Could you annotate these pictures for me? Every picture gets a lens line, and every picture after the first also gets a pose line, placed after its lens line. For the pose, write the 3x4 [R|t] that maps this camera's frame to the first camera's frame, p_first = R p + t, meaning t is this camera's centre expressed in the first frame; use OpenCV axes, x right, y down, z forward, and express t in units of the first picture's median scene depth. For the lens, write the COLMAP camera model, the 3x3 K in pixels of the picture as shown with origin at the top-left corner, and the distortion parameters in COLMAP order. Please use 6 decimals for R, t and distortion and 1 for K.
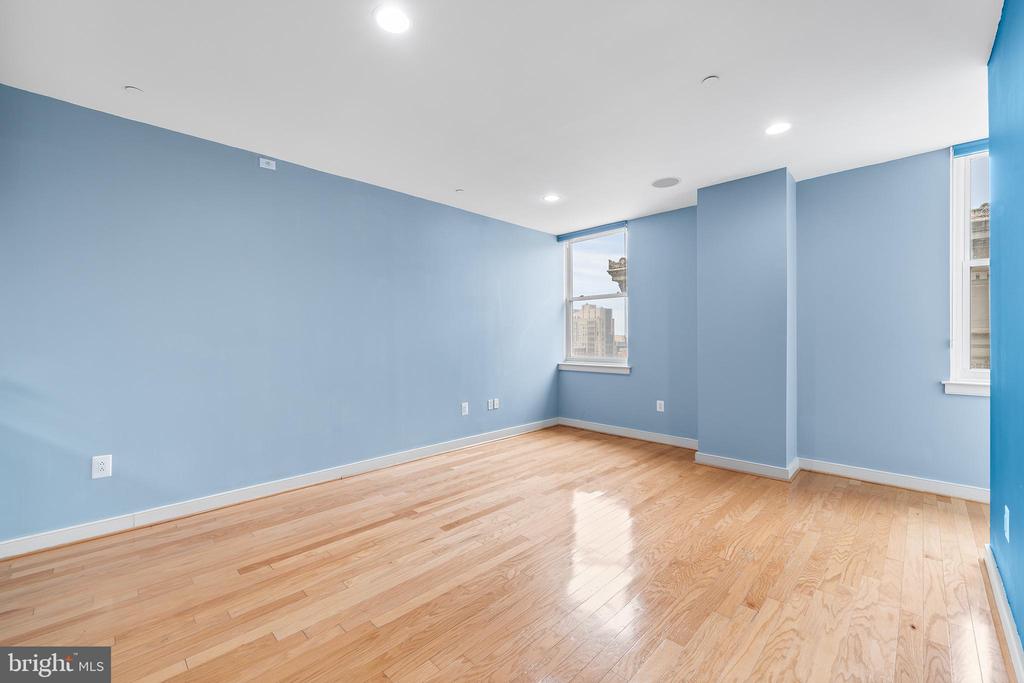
lens RADIAL K [[419.2, 0, 511.9], [0, 419.2, 341.4], [0, 0, 1]] dist [-0.002686, -0.000364]
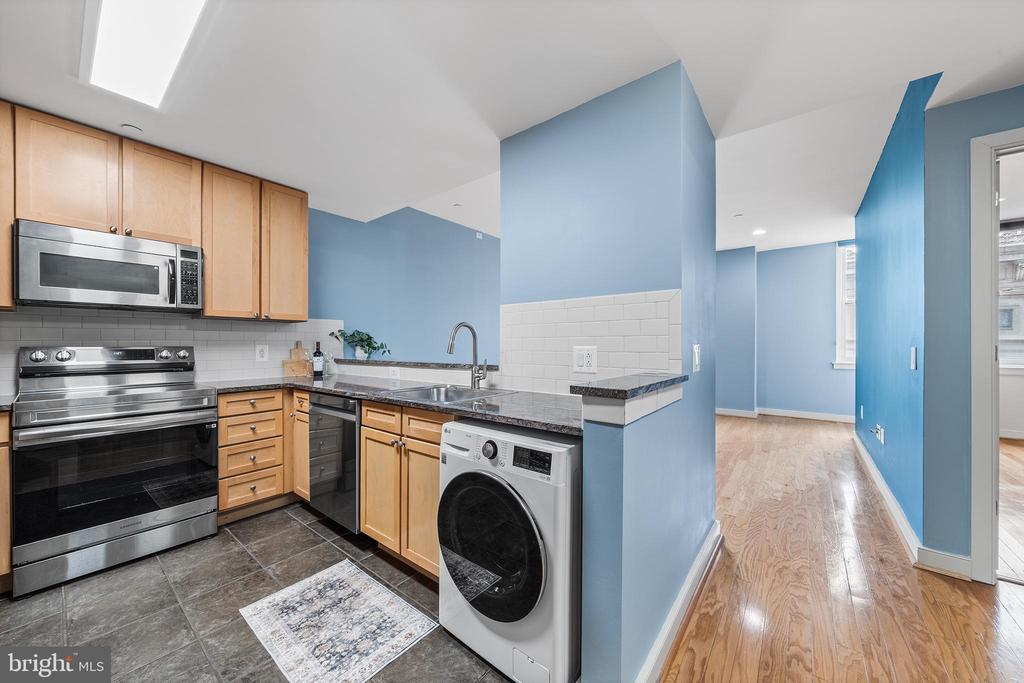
lens RADIAL K [[367.1, 0, 513.1], [0, 367.1, 344.8], [0, 0, 1]] dist [-0.004738, -0.000171]
pose [[0.993689, 0.004412, 0.112085, -0.508330], [-0.003689, 0.999971, -0.006657, 0.025883], [-0.112111, 0.006201, 0.993676, -0.416168]]
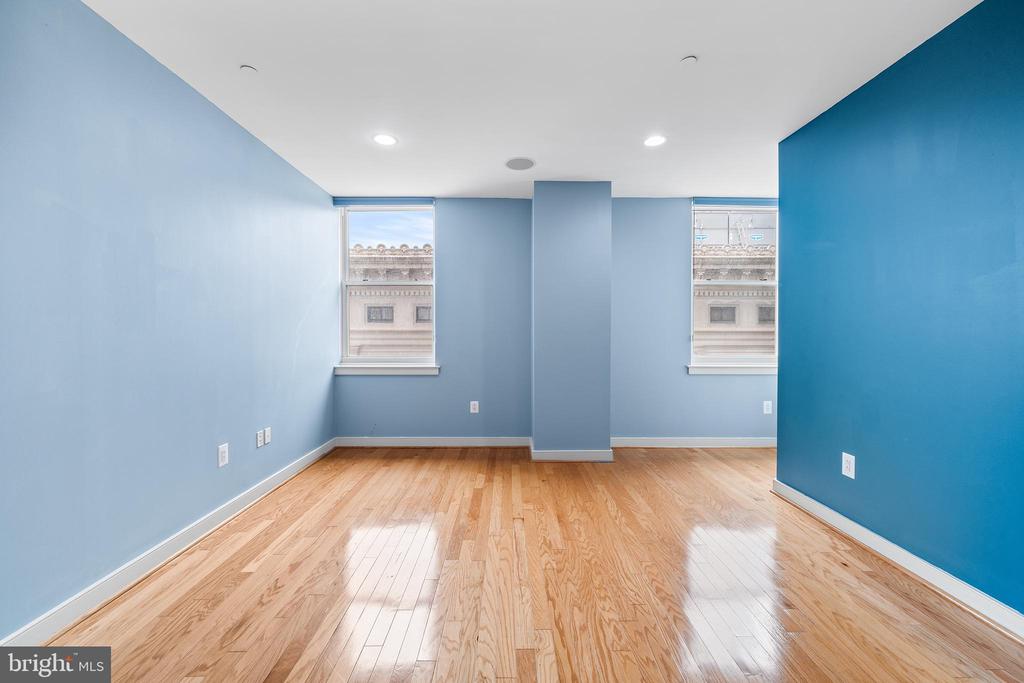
lens RADIAL K [[405.4, 0, 512.1], [0, 405.4, 336.1], [0, 0, 1]] dist [-0.001129, -0.000145]
pose [[0.704673, -0.001214, 0.709532, -0.271338], [0.002933, 0.999995, -0.001202, -0.000385], [-0.709526, 0.002928, 0.704673, 0.384837]]
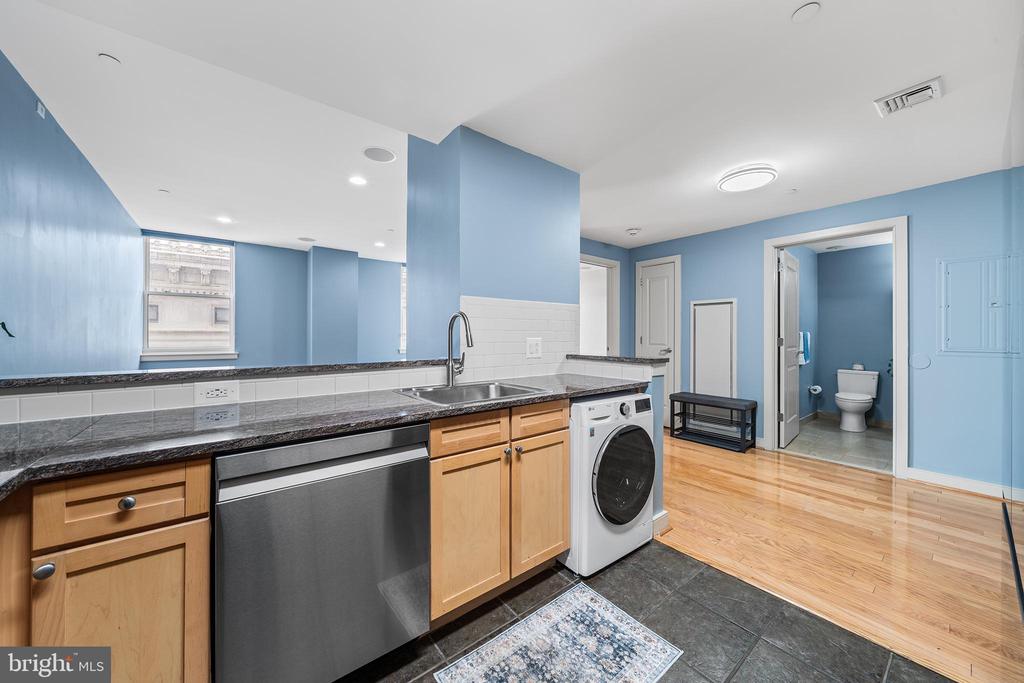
lens RADIAL K [[363.0, 0, 513.8], [0, 363.0, 334.9], [0, 0, 1]] dist [-0.000536, -0.000042]
pose [[0.117290, 0.008669, 0.993060, -0.979721], [0.004041, 0.999949, -0.009207, 0.024347], [-0.993089, 0.005093, 0.117249, -0.001884]]
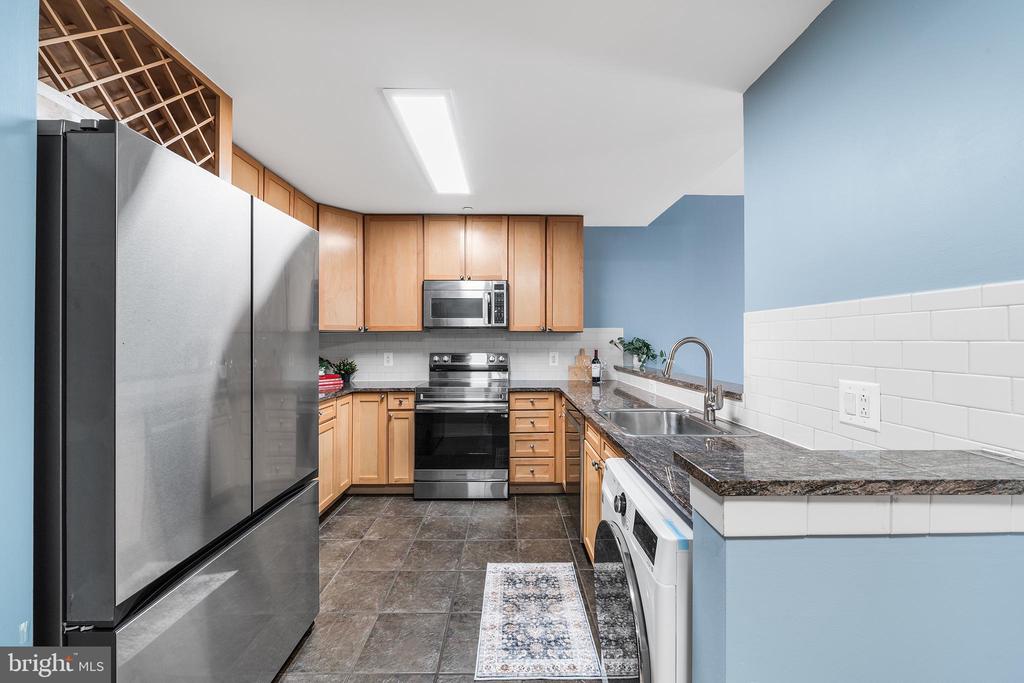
lens RADIAL K [[384.2, 0, 514.4], [0, 384.2, 337.4], [0, 0, 1]] dist [-0.000775, -0.000140]
pose [[0.714218, 0.001347, -0.699922, -0.348420], [-0.010235, 0.999911, -0.008519, -0.003826], [0.699849, 0.013248, 0.714168, -0.351601]]
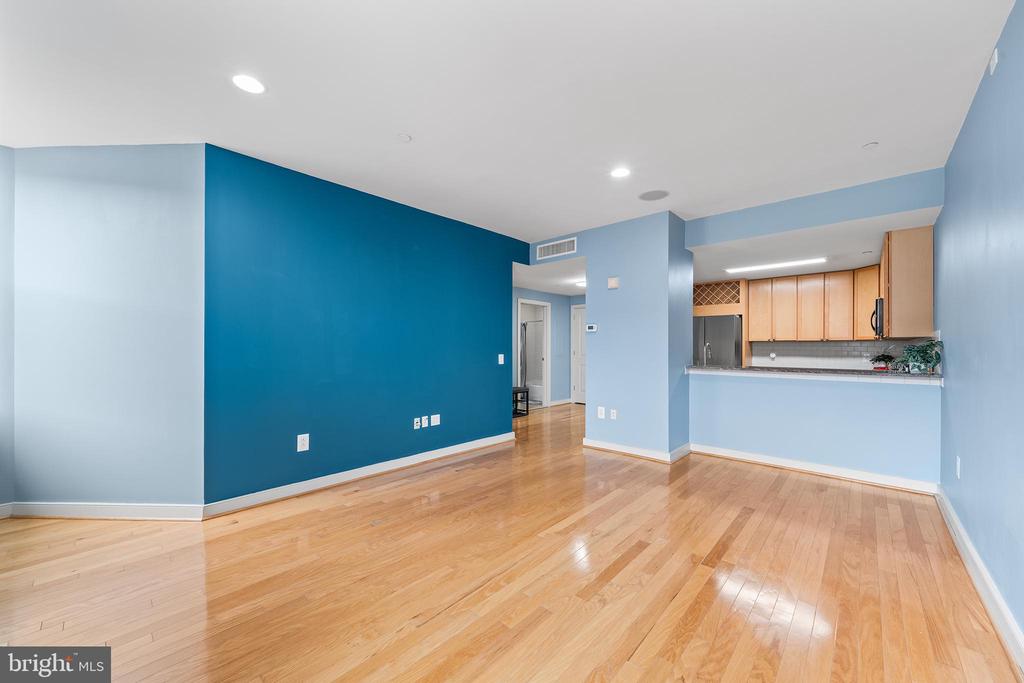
lens RADIAL K [[384.2, 0, 514.4], [0, 384.2, 337.4], [0, 0, 1]] dist [-0.000775, -0.000140]
pose [[-0.999070, 0.002006, -0.043061, 0.119583], [0.002837, 0.999811, -0.019238, -0.006287], [0.043014, -0.019343, -0.998887, 1.288046]]
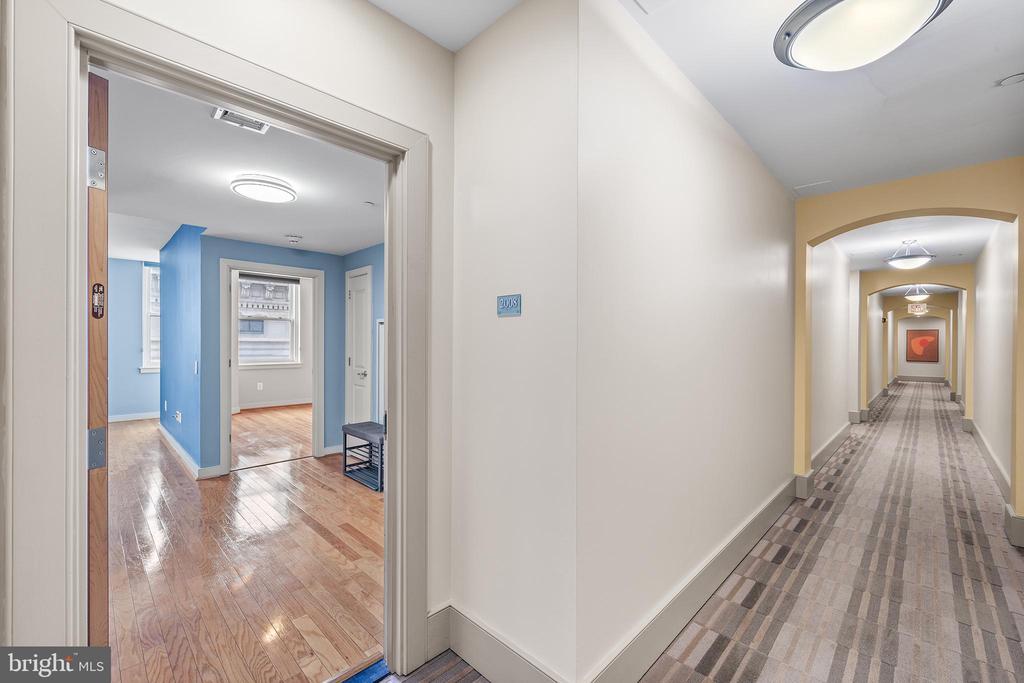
lens RADIAL K [[419.2, 0, 511.9], [0, 419.2, 341.4], [0, 0, 1]] dist [-0.002686, -0.000364]
pose [[-0.005785, 0.003947, 0.999975, -0.950841], [0.005385, 0.999978, -0.003916, -0.018622], [-0.999969, 0.005362, -0.005806, -0.759270]]
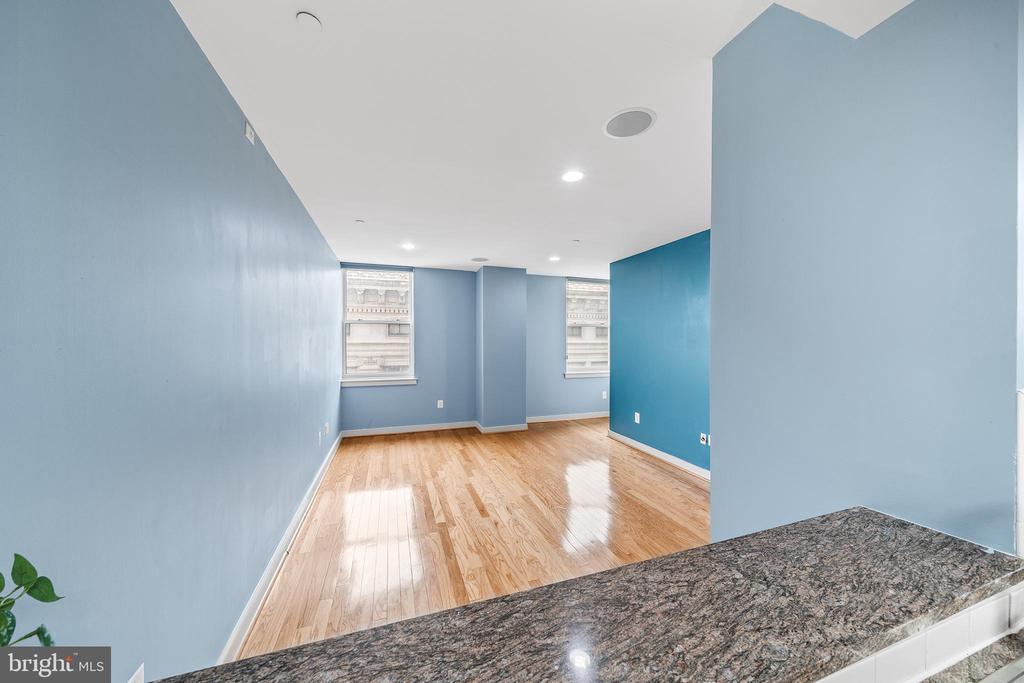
lens RADIAL K [[355.7, 0, 516.5], [0, 355.7, 343.6], [0, 0, 1]] dist [0.000345, 0.000006]
pose [[0.437603, -0.002690, 0.899164, -0.764712], [0.005023, 0.999987, 0.000547, -0.062808], [-0.899154, 0.004277, 0.437611, 0.292101]]
